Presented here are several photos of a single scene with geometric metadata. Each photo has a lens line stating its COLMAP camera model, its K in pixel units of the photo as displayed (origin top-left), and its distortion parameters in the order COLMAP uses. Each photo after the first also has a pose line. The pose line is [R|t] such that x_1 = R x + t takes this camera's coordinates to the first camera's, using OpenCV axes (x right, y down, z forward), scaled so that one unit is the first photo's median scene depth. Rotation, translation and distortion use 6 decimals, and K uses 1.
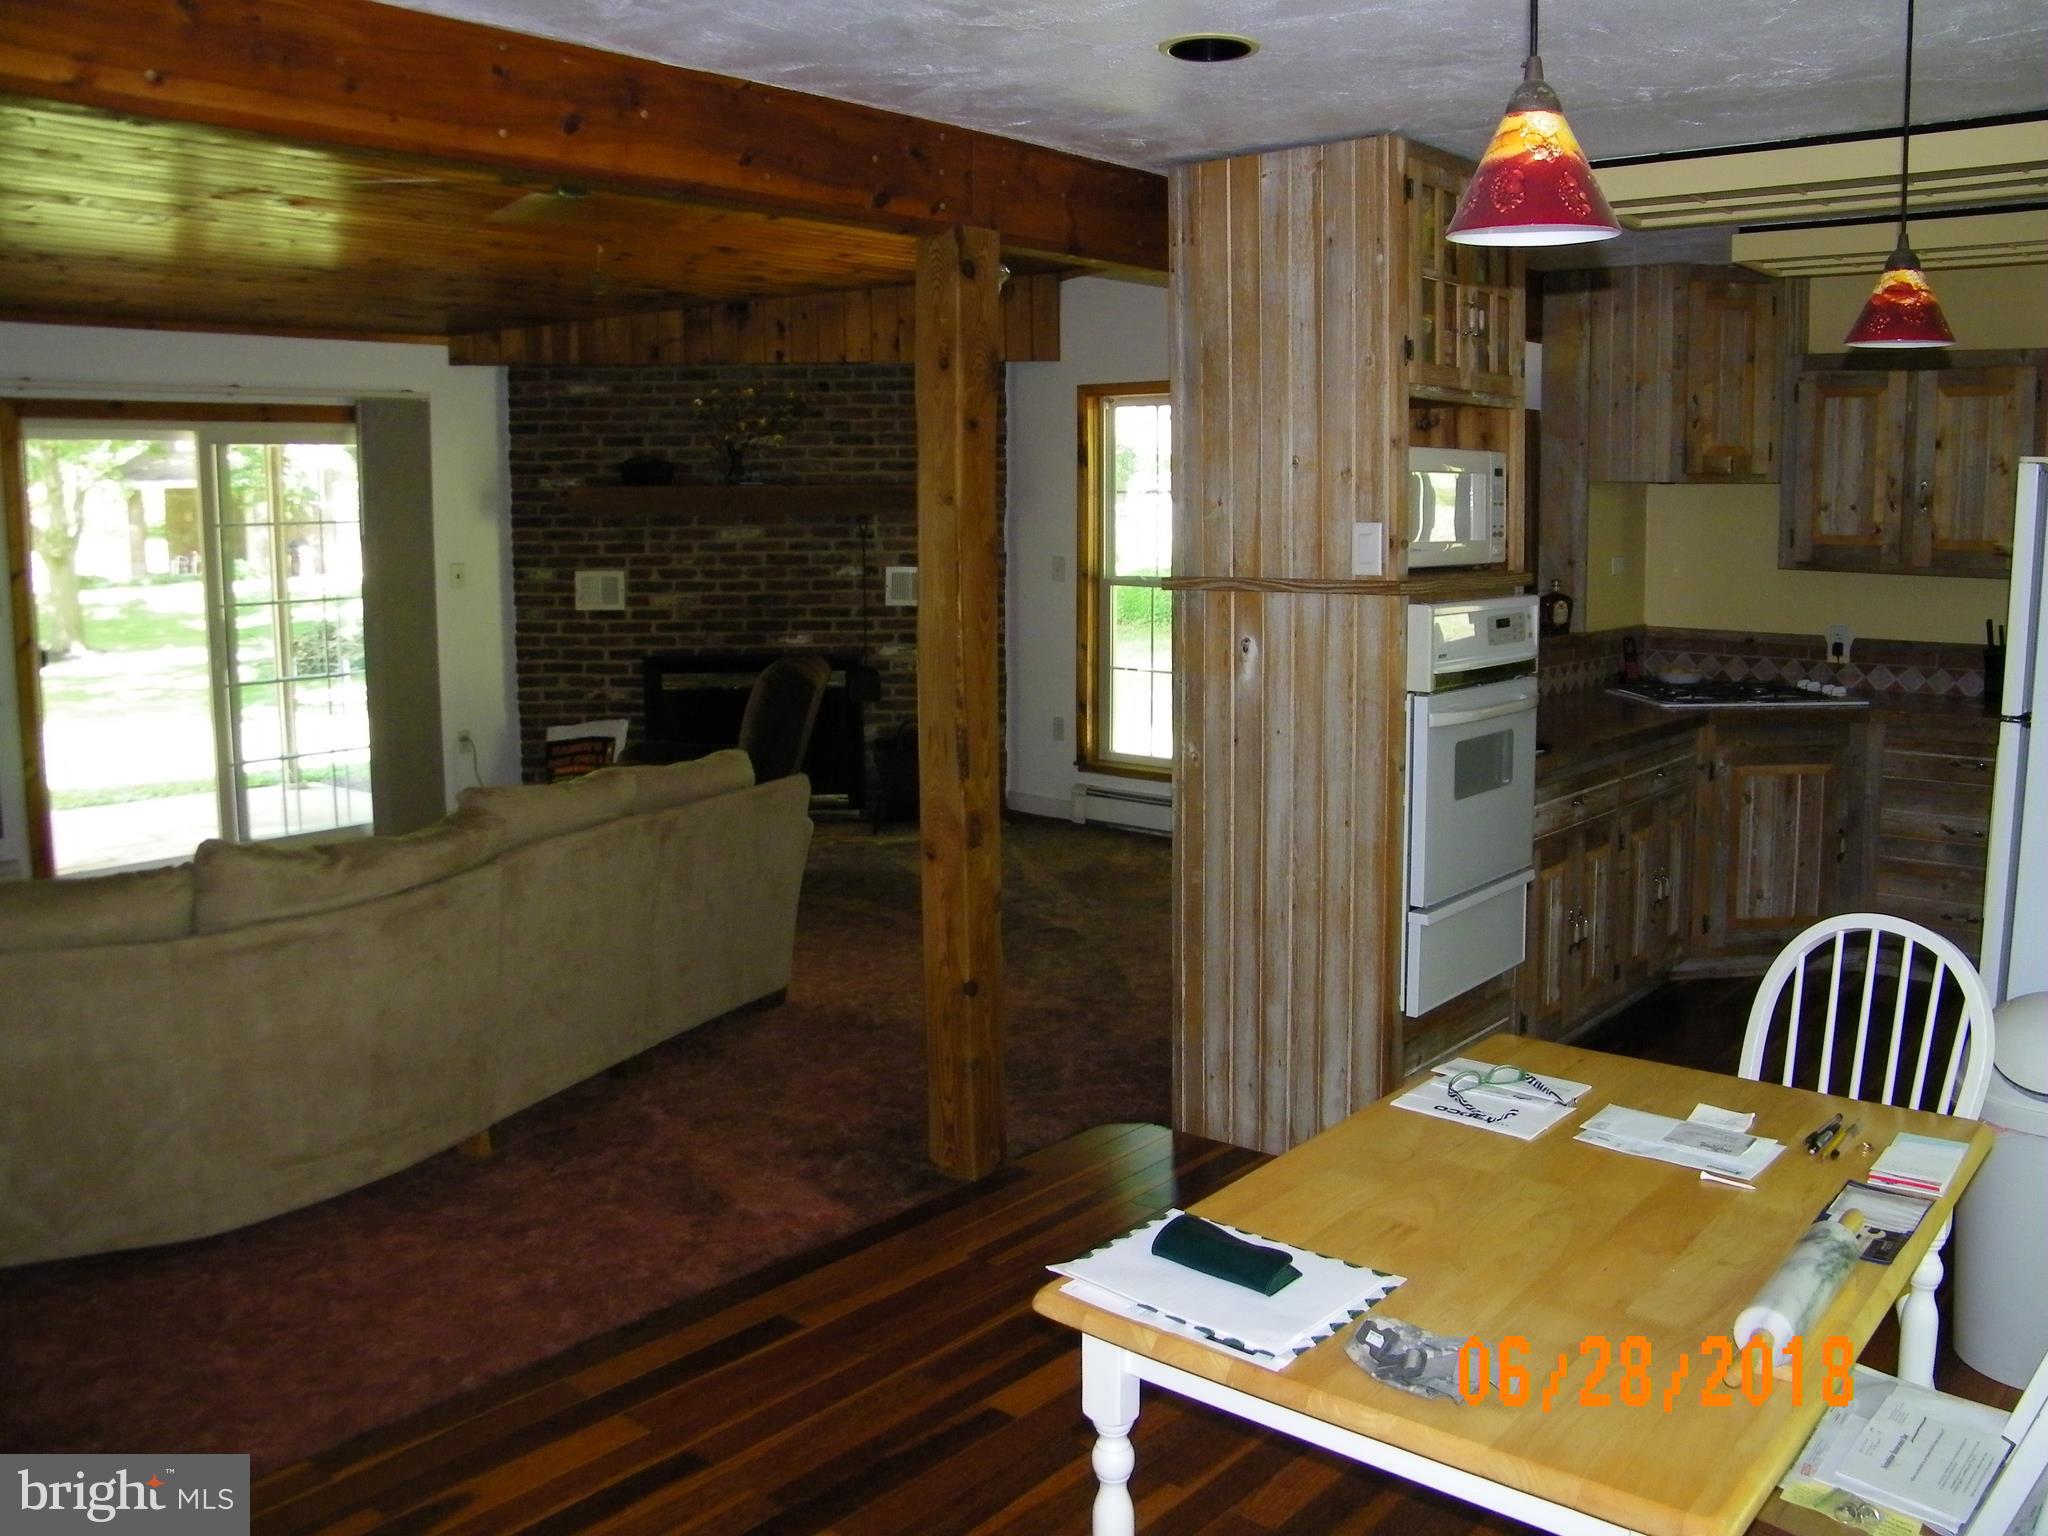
lens RADIAL K [[1745.4, 0, 1060.5], [0, 1745.4, 719.8], [0, 0, 1]] dist [-0.192307, 0.165530]
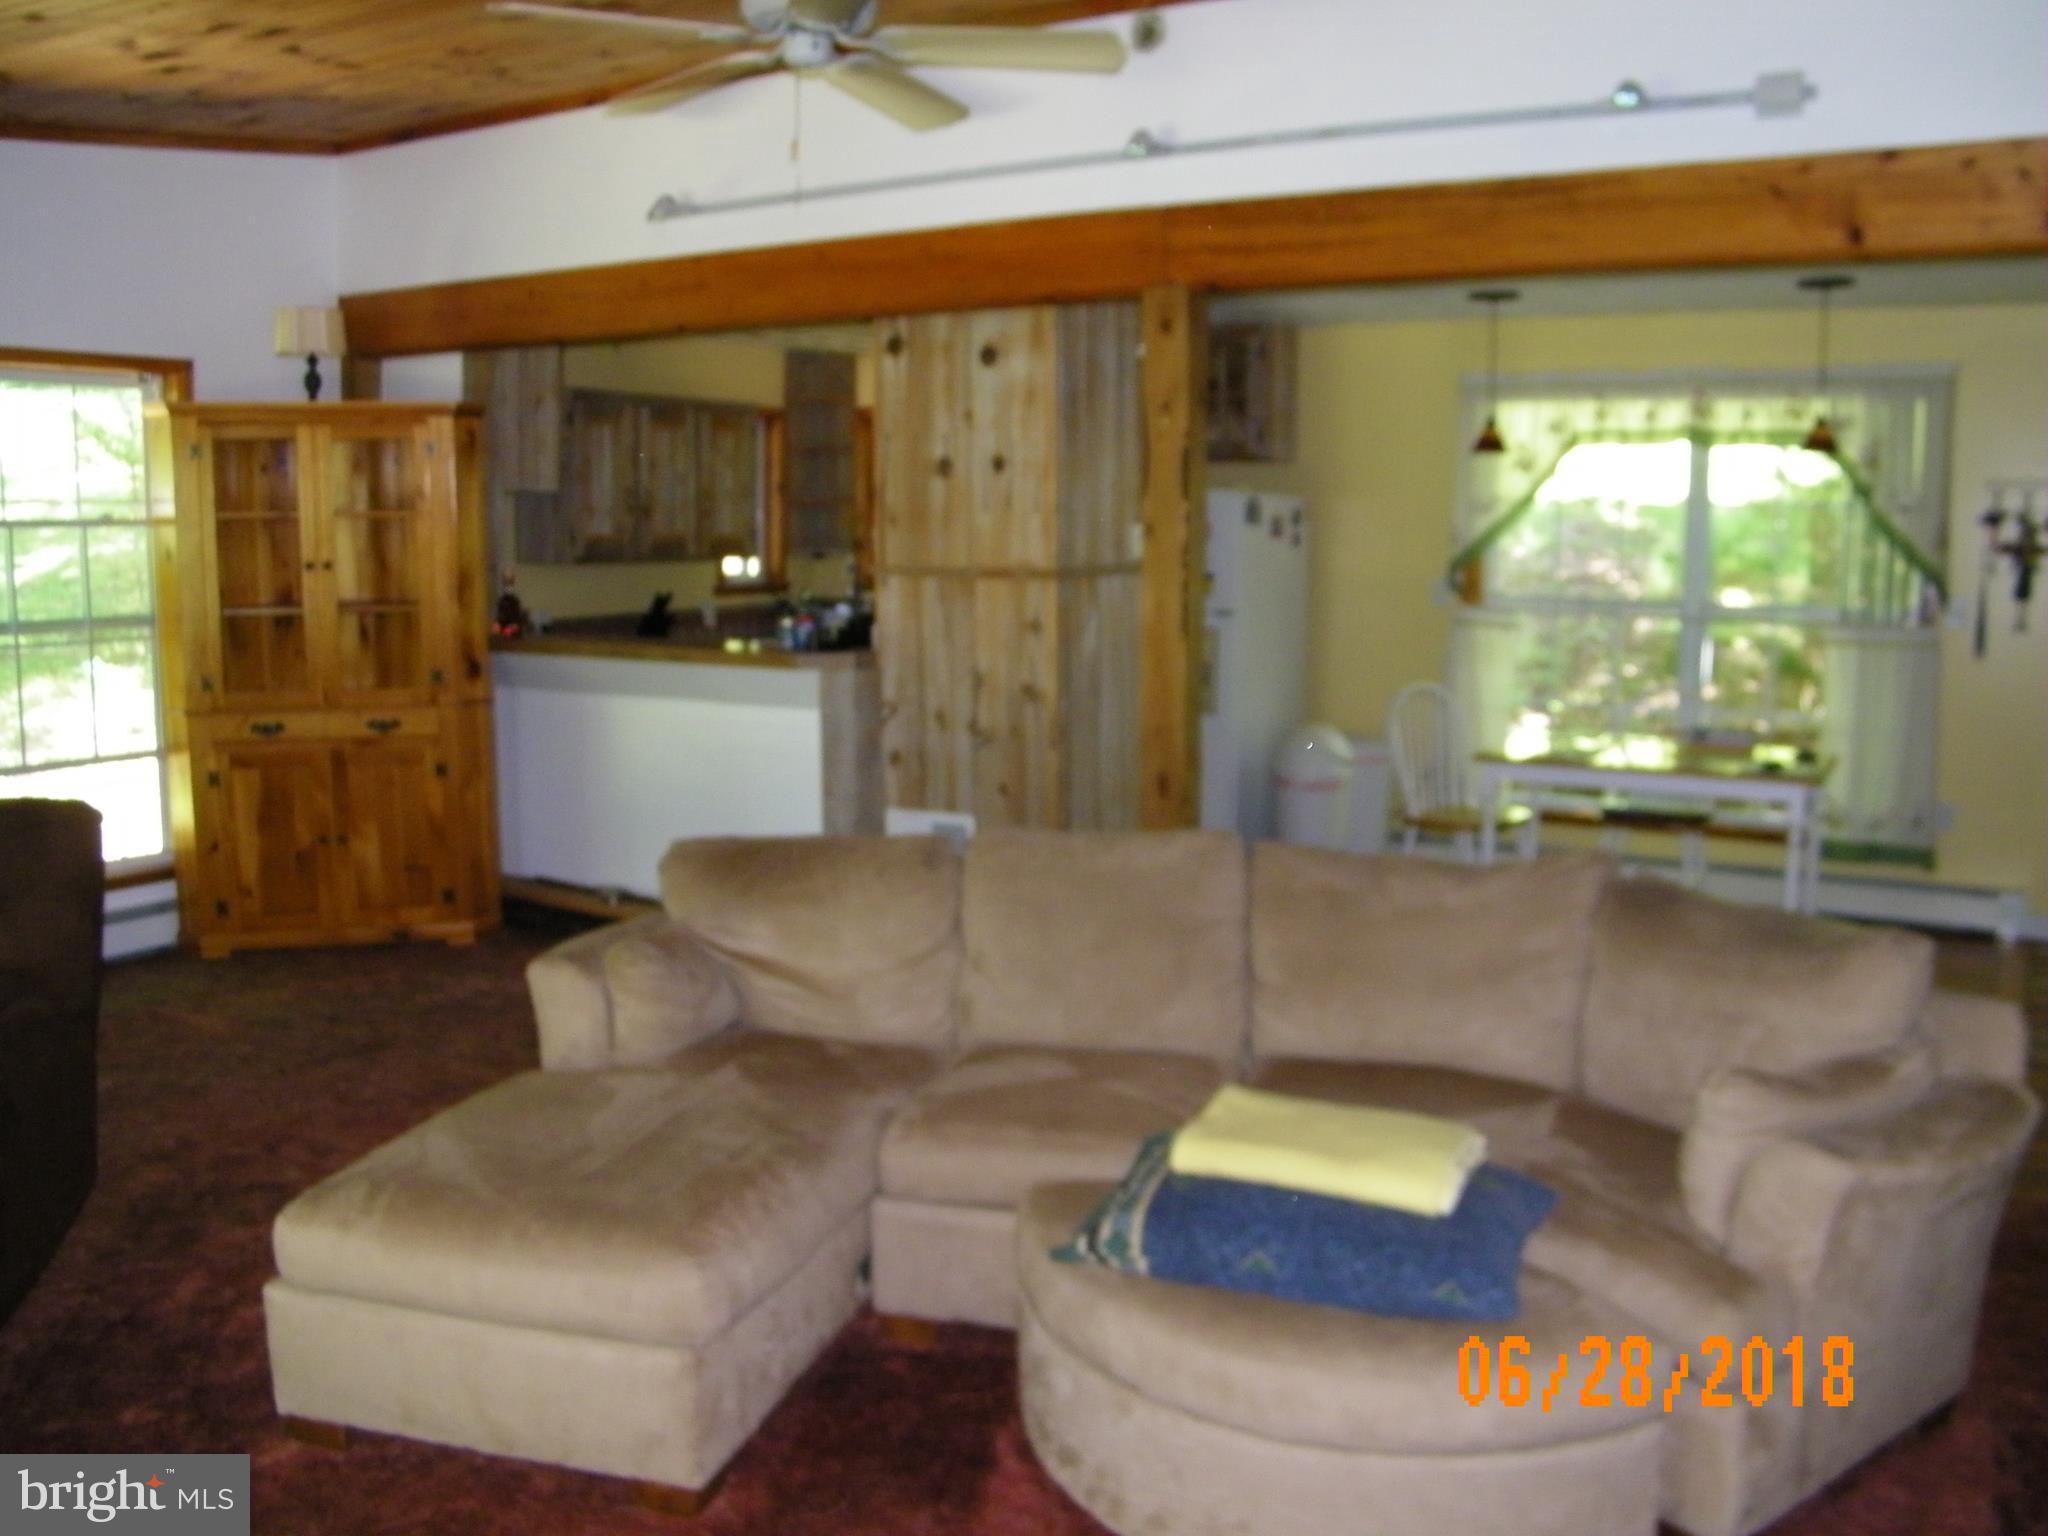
lens RADIAL K [[1745.4, 0, 1060.5], [0, 1745.4, 719.8], [0, 0, 1]] dist [-0.192307, 0.165530]
pose [[-0.149350, -0.113945, 0.982197, -0.591436], [0.118804, 0.984074, 0.132228, -0.070711], [-0.981621, 0.136437, -0.133434, 0.588814]]
